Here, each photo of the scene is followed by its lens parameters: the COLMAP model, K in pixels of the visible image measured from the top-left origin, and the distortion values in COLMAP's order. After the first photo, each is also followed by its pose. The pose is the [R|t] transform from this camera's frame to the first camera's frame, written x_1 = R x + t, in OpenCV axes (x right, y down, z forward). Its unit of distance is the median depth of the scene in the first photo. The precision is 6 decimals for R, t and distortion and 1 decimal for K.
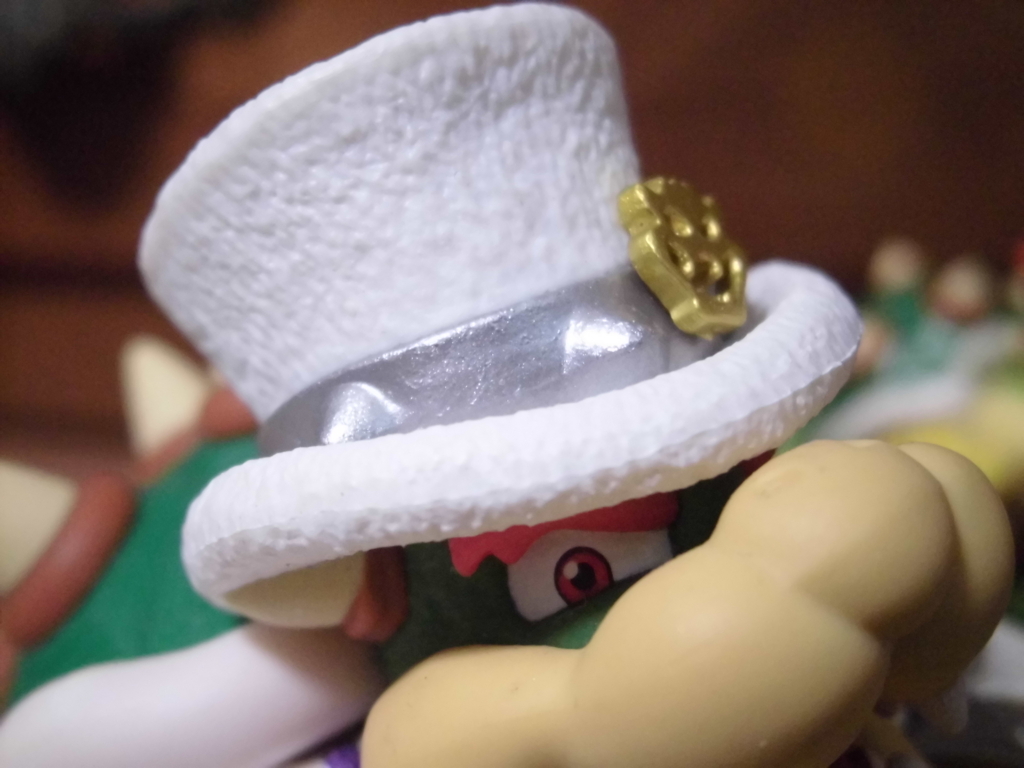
lens RADIAL K [[1409.5, 0, 512.0], [0, 1409.5, 384.0], [0, 0, 1]] dist [0.159355, -0.020367]
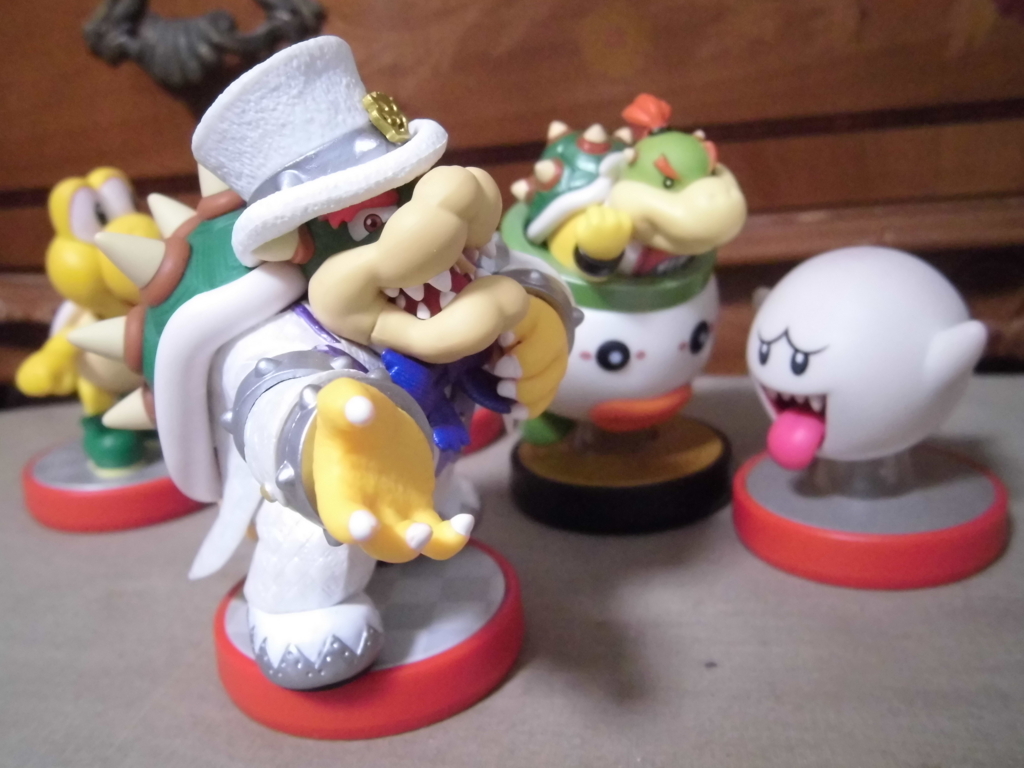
lens RADIAL K [[909.3, 0, 512.0], [0, 909.3, 384.0], [0, 0, 1]] dist [-0.044764, 0.002888]
pose [[0.950586, -0.180491, 0.252606, -0.226492], [0.139463, 0.975181, 0.171967, 0.177985], [-0.277375, -0.128240, 0.952165, -1.035613]]
